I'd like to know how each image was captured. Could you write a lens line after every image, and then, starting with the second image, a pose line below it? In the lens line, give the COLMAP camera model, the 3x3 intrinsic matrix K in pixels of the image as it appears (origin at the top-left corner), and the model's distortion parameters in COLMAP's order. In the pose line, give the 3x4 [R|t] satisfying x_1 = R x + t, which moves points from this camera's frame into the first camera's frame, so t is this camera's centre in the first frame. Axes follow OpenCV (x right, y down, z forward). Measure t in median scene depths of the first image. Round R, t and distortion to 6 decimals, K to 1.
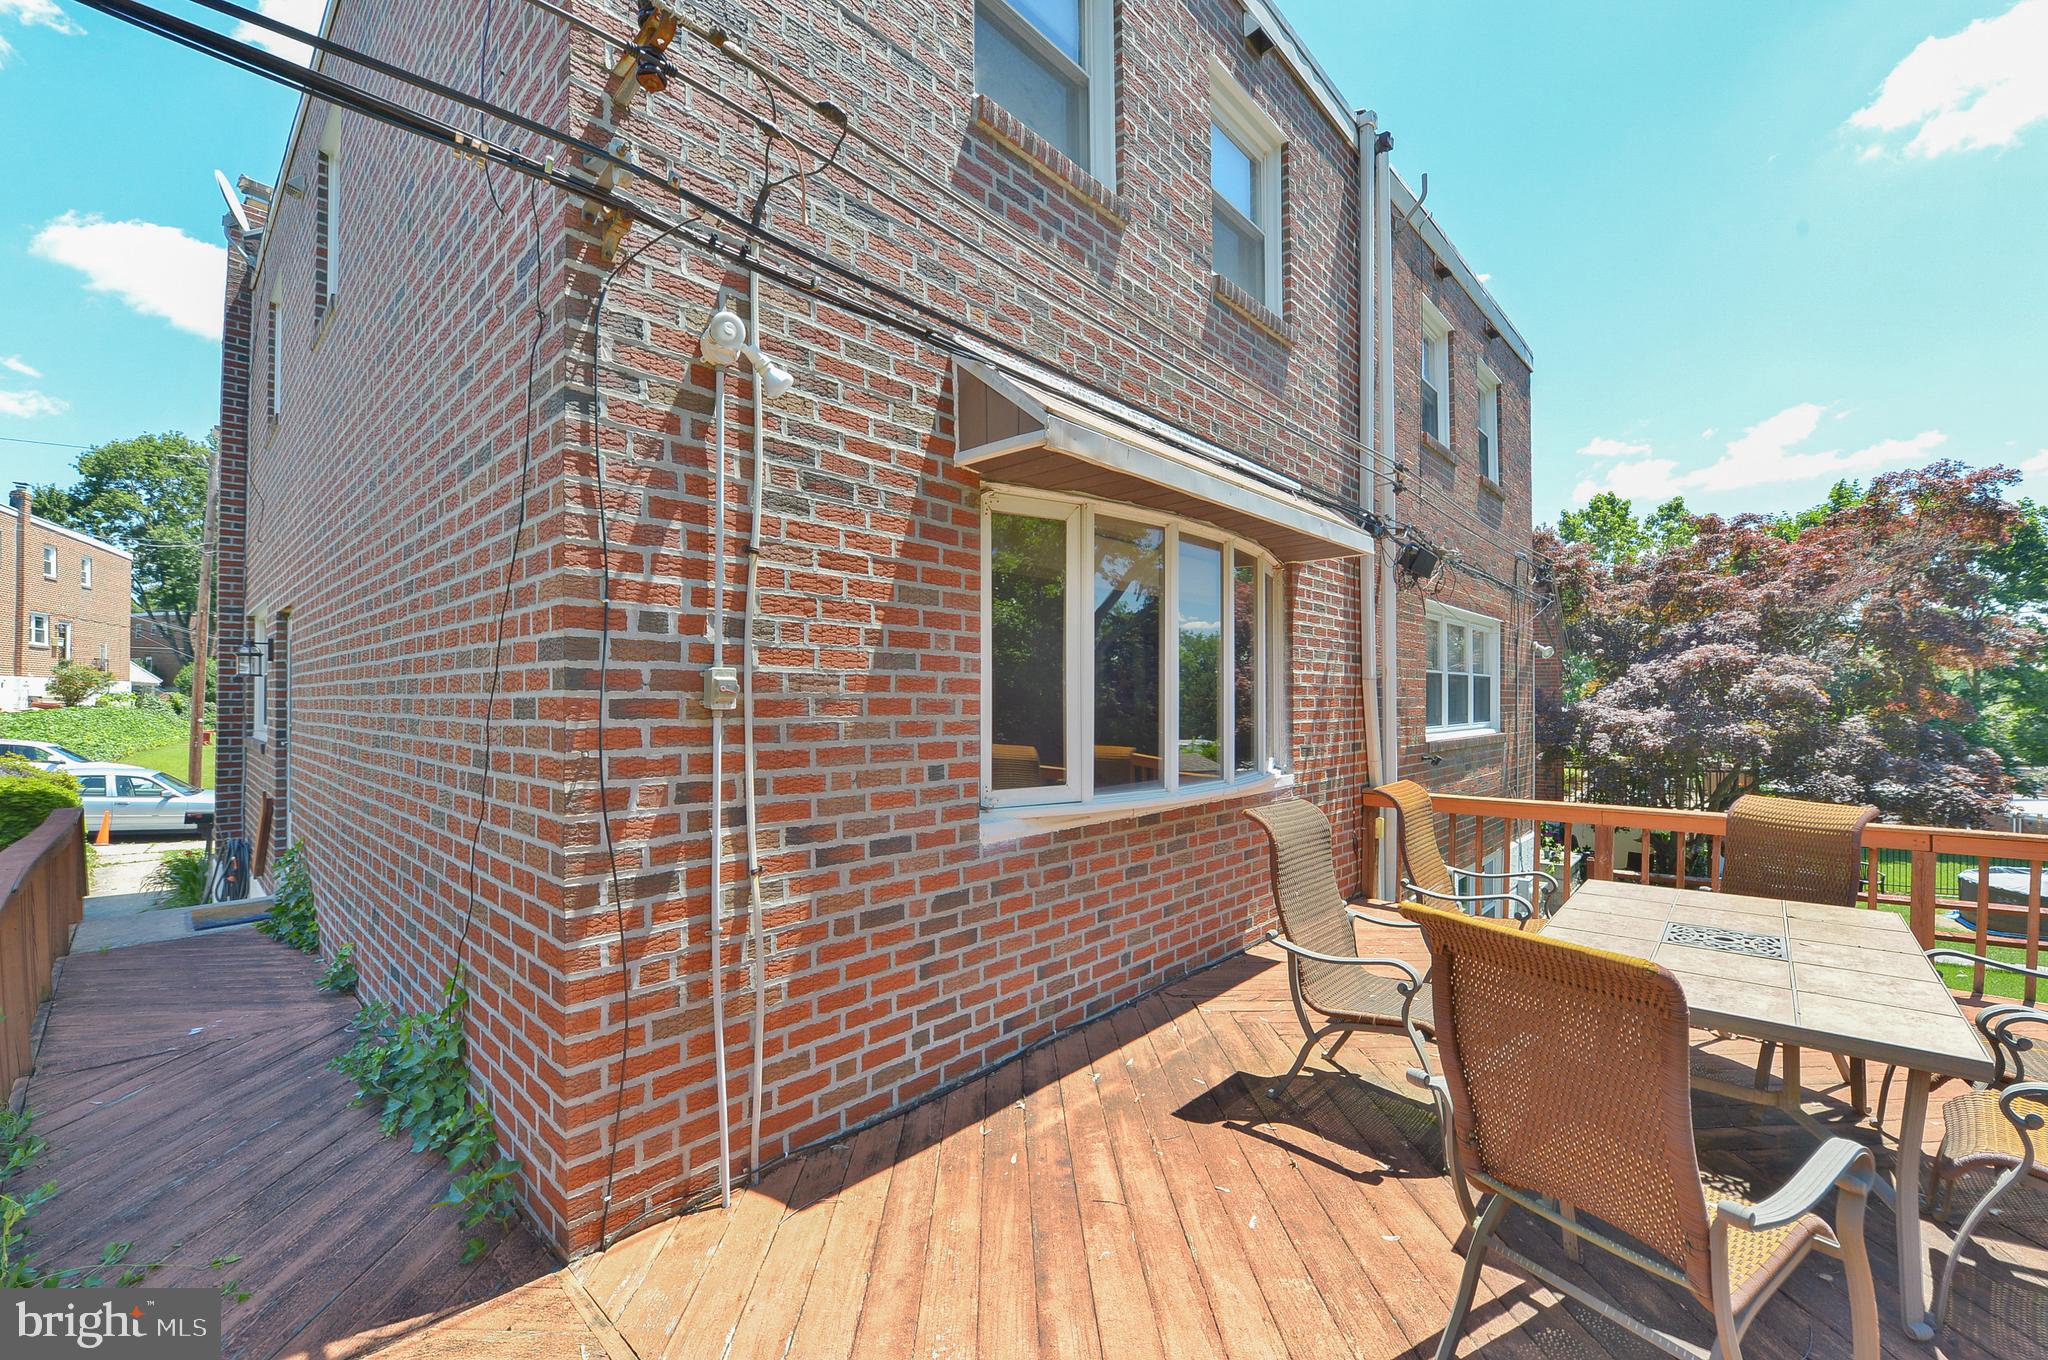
lens RADIAL K [[830.9, 0, 1008.4], [0, 830.9, 701.4], [0, 0, 1]] dist [-0.022625, -0.000353]
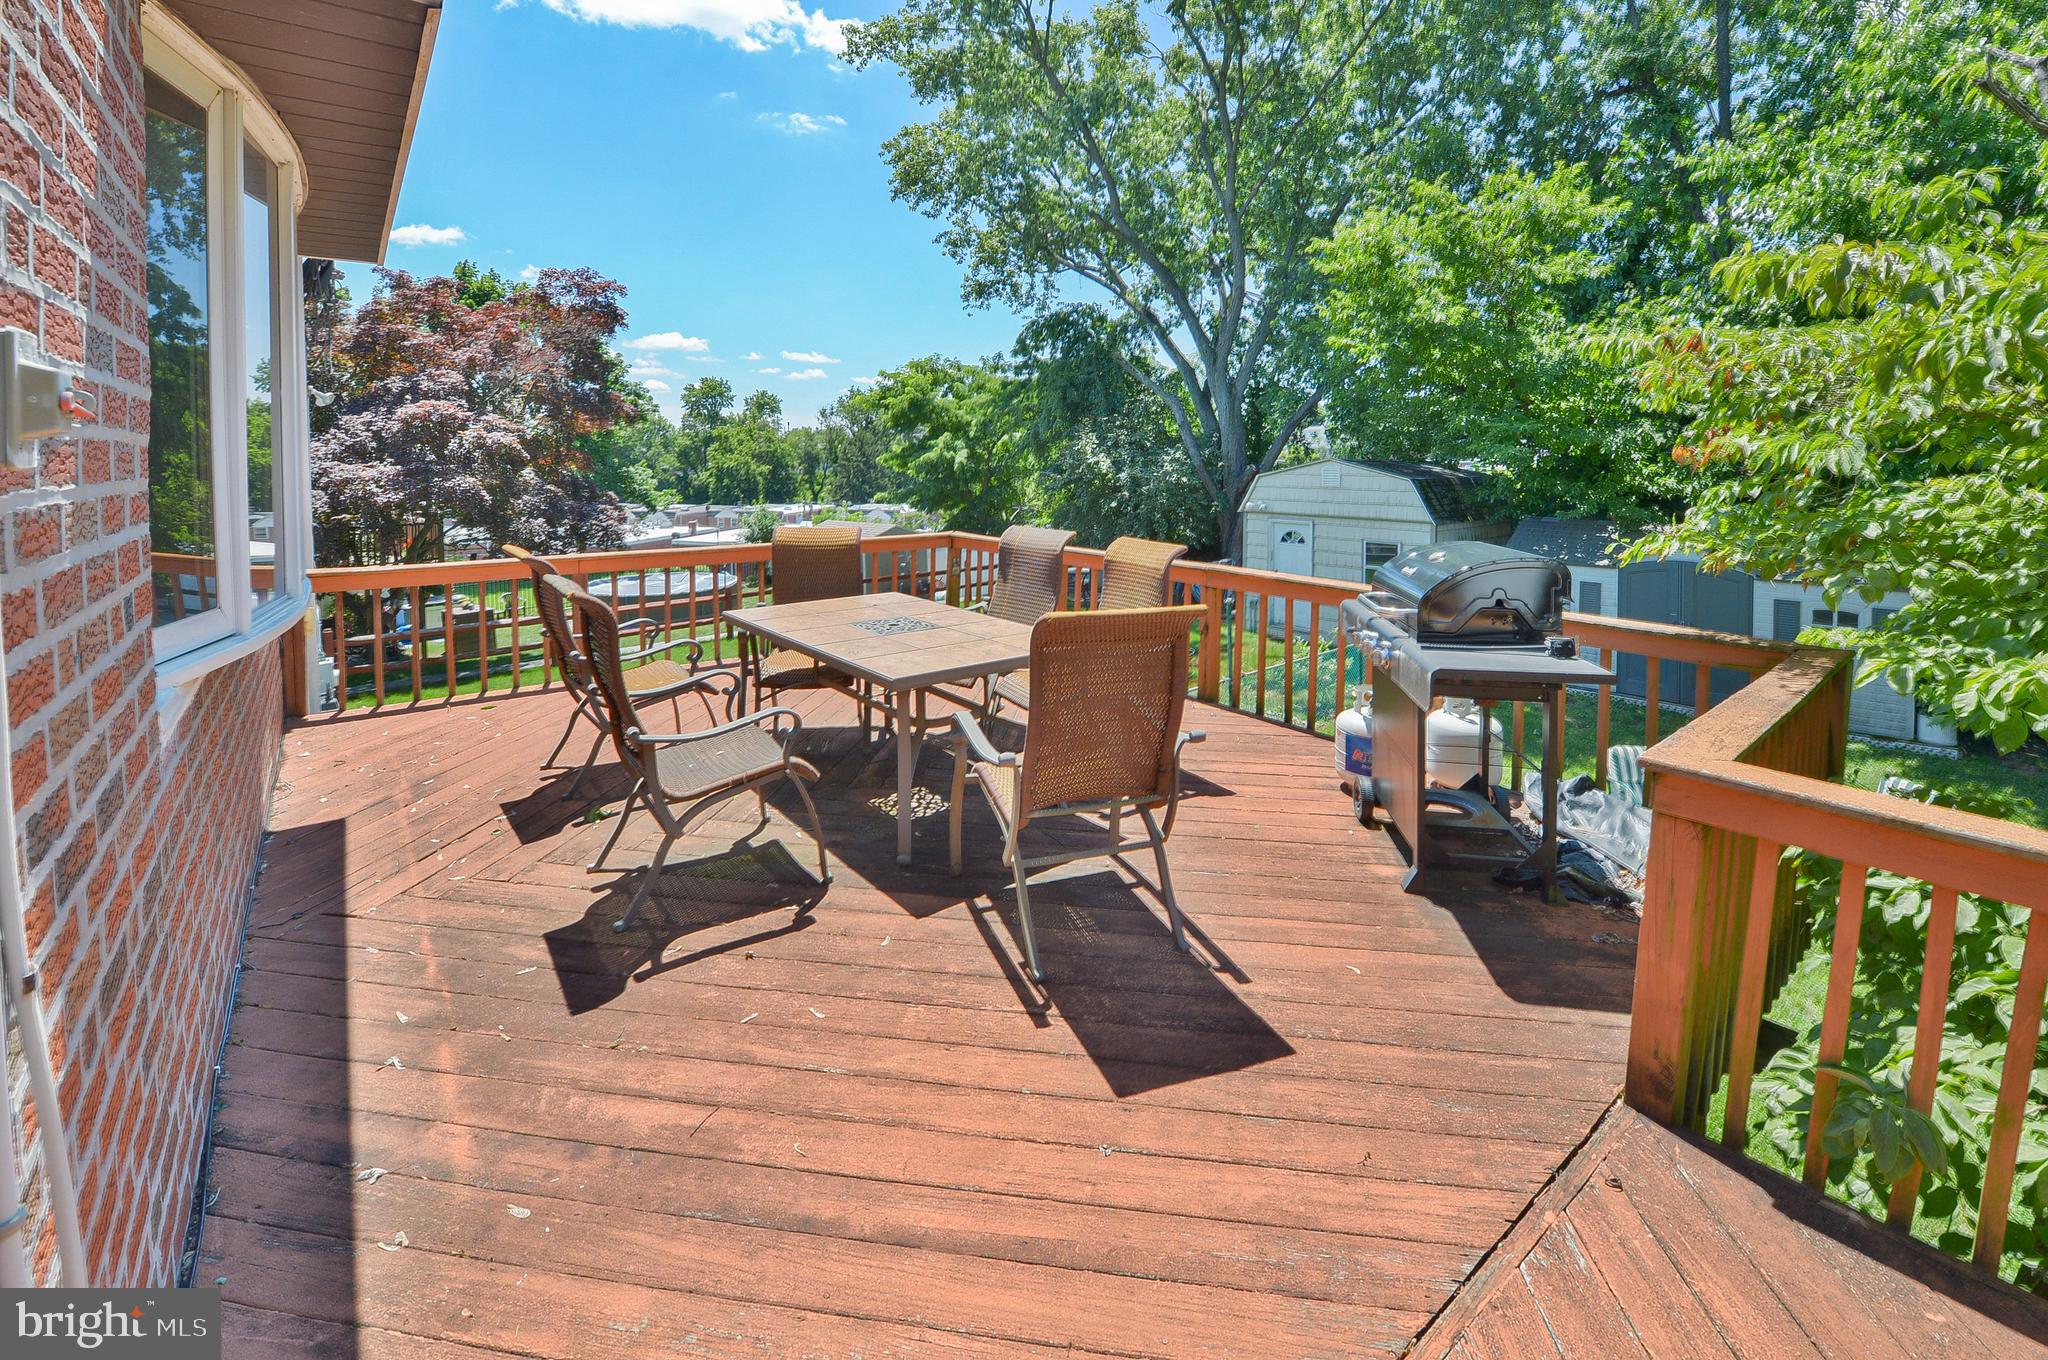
lens RADIAL K [[870.3, 0, 1015.1], [0, 870.3, 492.4], [0, 0, 1]] dist [-0.010310, -0.000182]
pose [[0.157564, -0.039586, 0.986715, -0.107396], [-0.002327, 0.999179, 0.040457, 0.000325], [-0.987506, -0.008671, 0.157343, 0.109358]]
